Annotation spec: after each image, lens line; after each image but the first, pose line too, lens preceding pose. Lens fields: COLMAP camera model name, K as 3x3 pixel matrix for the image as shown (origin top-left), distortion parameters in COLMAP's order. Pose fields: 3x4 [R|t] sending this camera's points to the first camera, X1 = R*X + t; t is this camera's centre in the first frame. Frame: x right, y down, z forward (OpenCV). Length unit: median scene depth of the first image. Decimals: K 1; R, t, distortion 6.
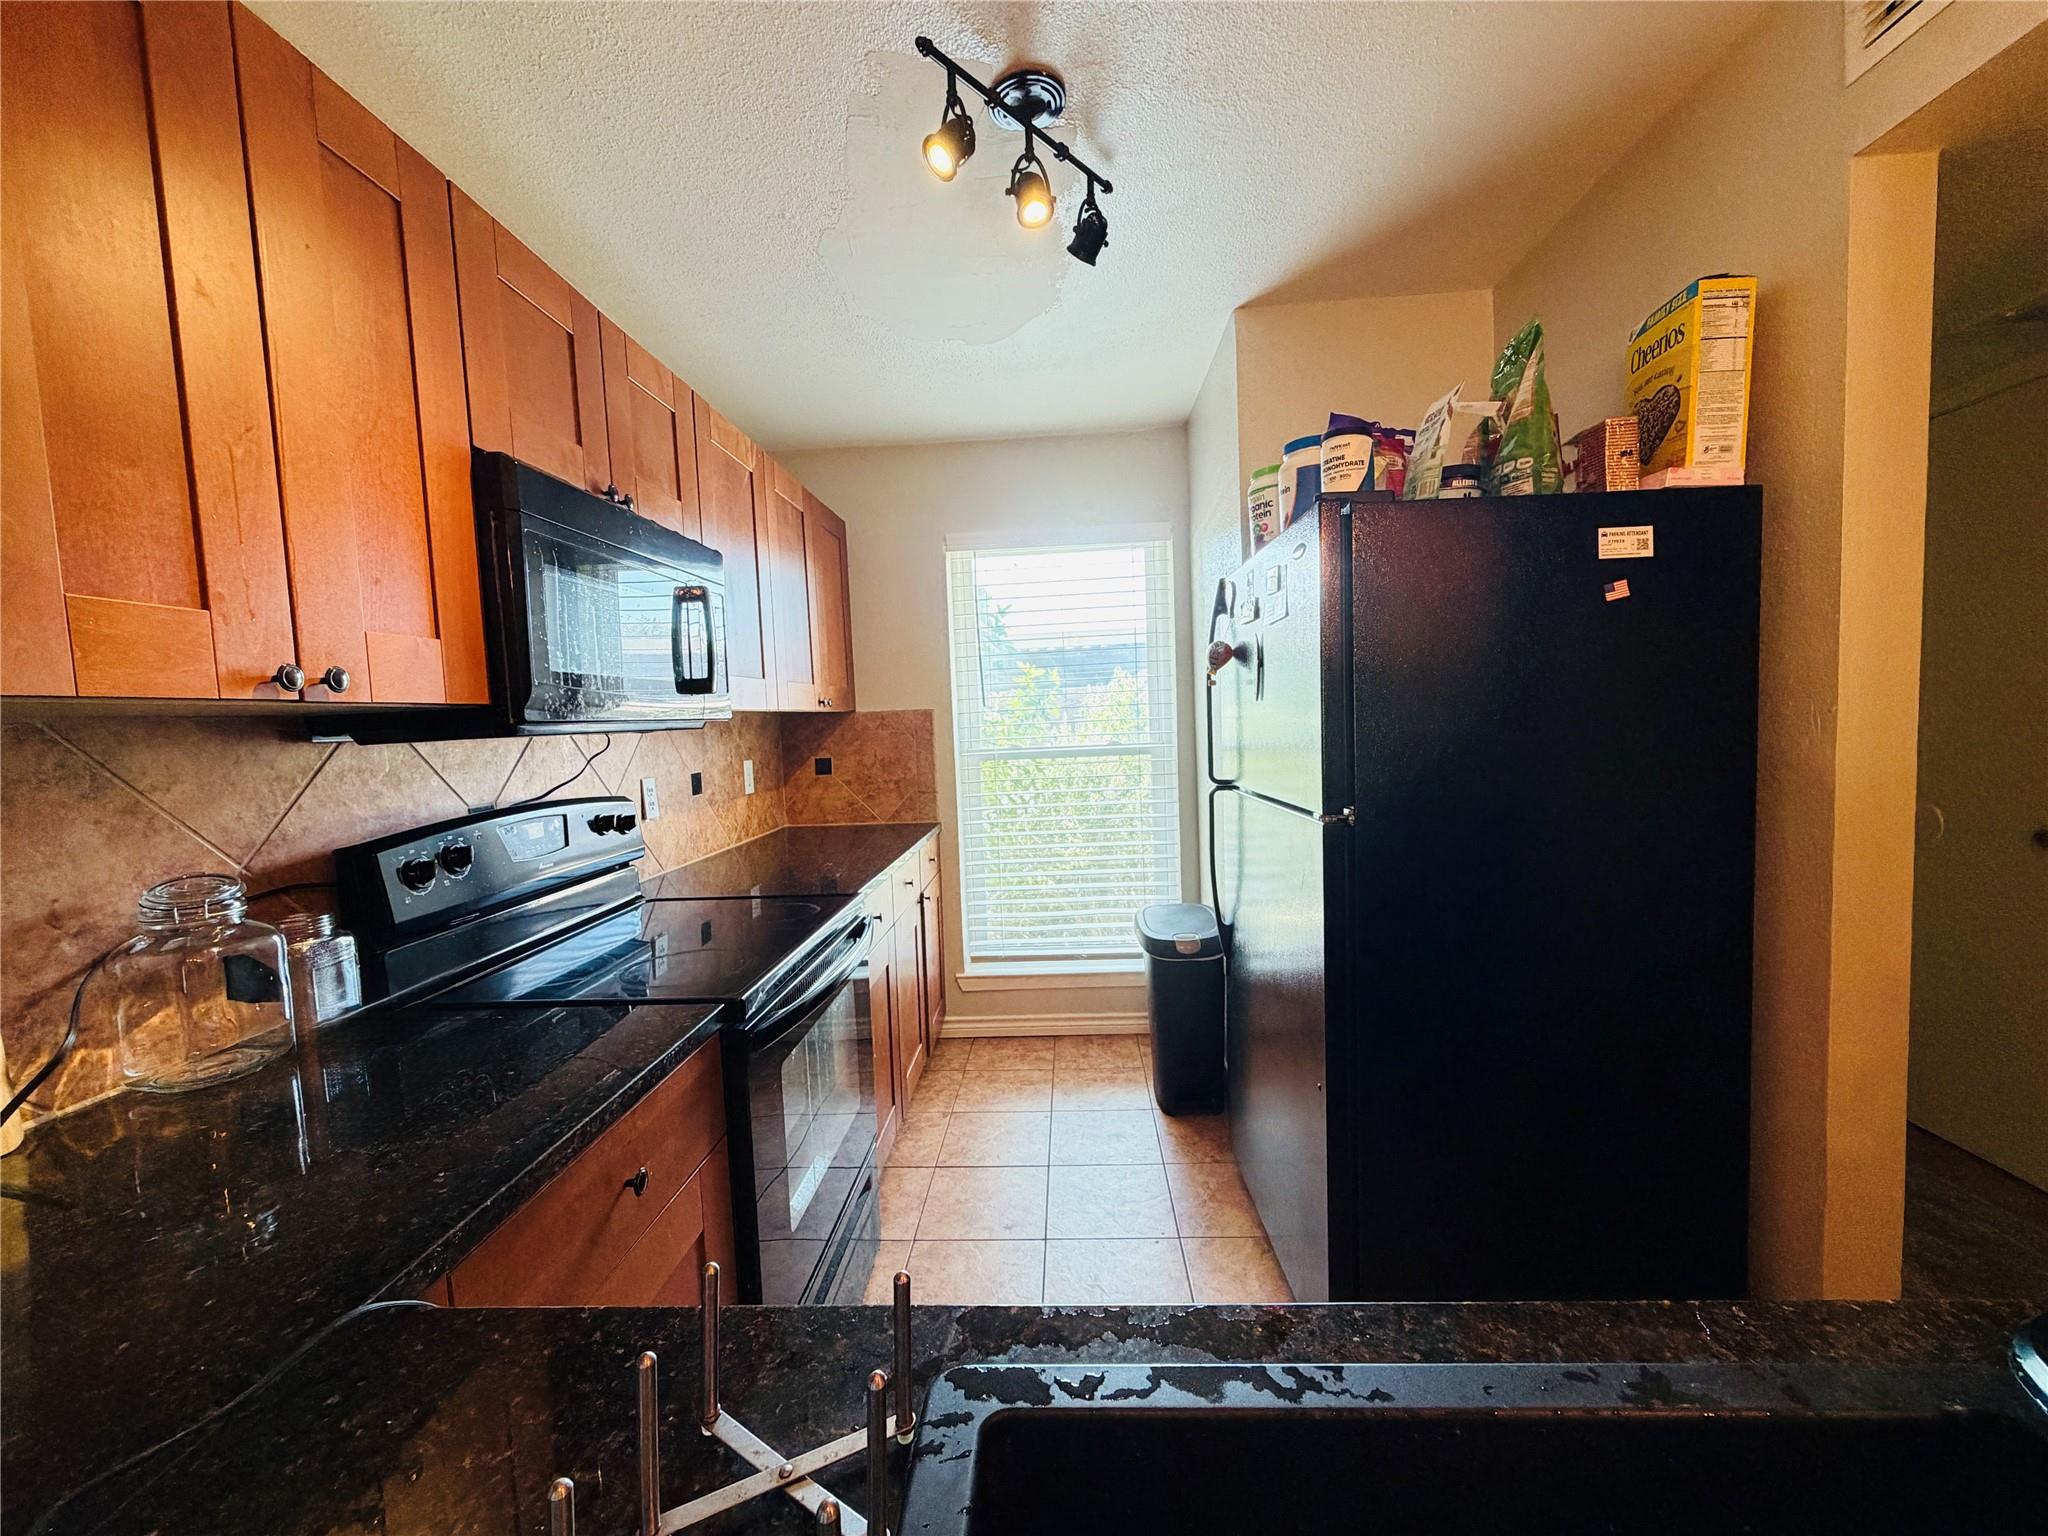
lens RADIAL K [[807.7, 0, 1020.5], [0, 807.7, 772.4], [0, 0, 1]] dist [-0.000160, -0.000848]
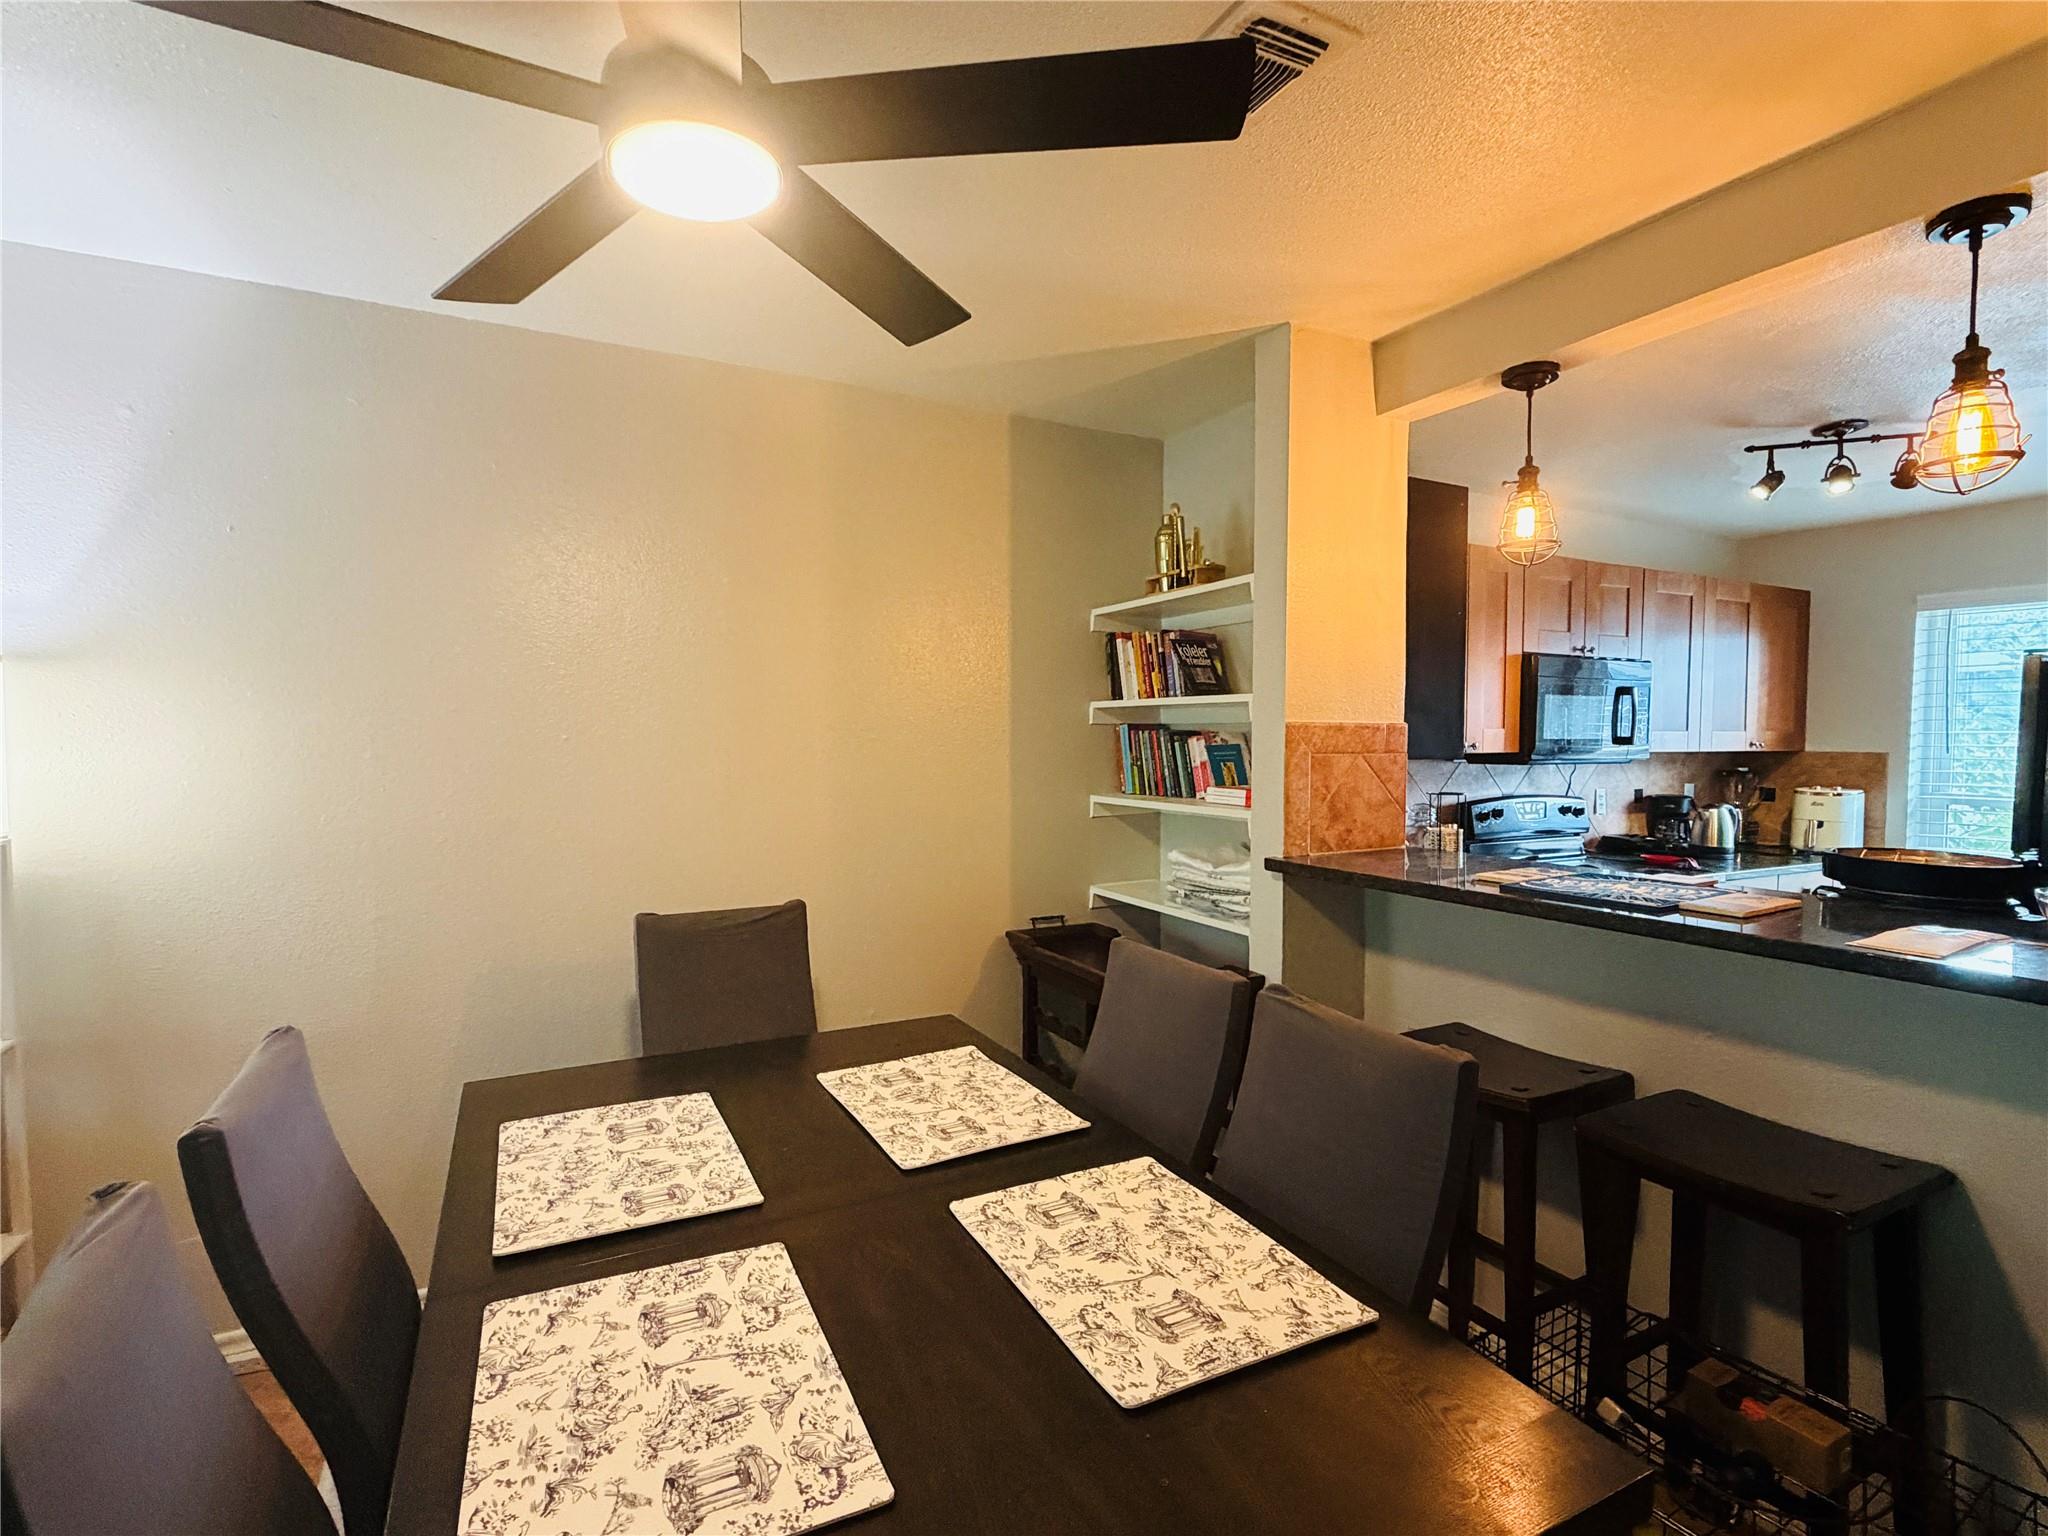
lens RADIAL K [[970.5, 0, 1012.6], [0, 970.5, 773.3], [0, 0, 1]] dist [-0.000390, 0.000801]
pose [[0.504567, 0.078103, -0.859833, 0.984956], [-0.083457, 0.995648, 0.041466, -0.010228], [0.859329, 0.050837, 0.508889, -1.615180]]
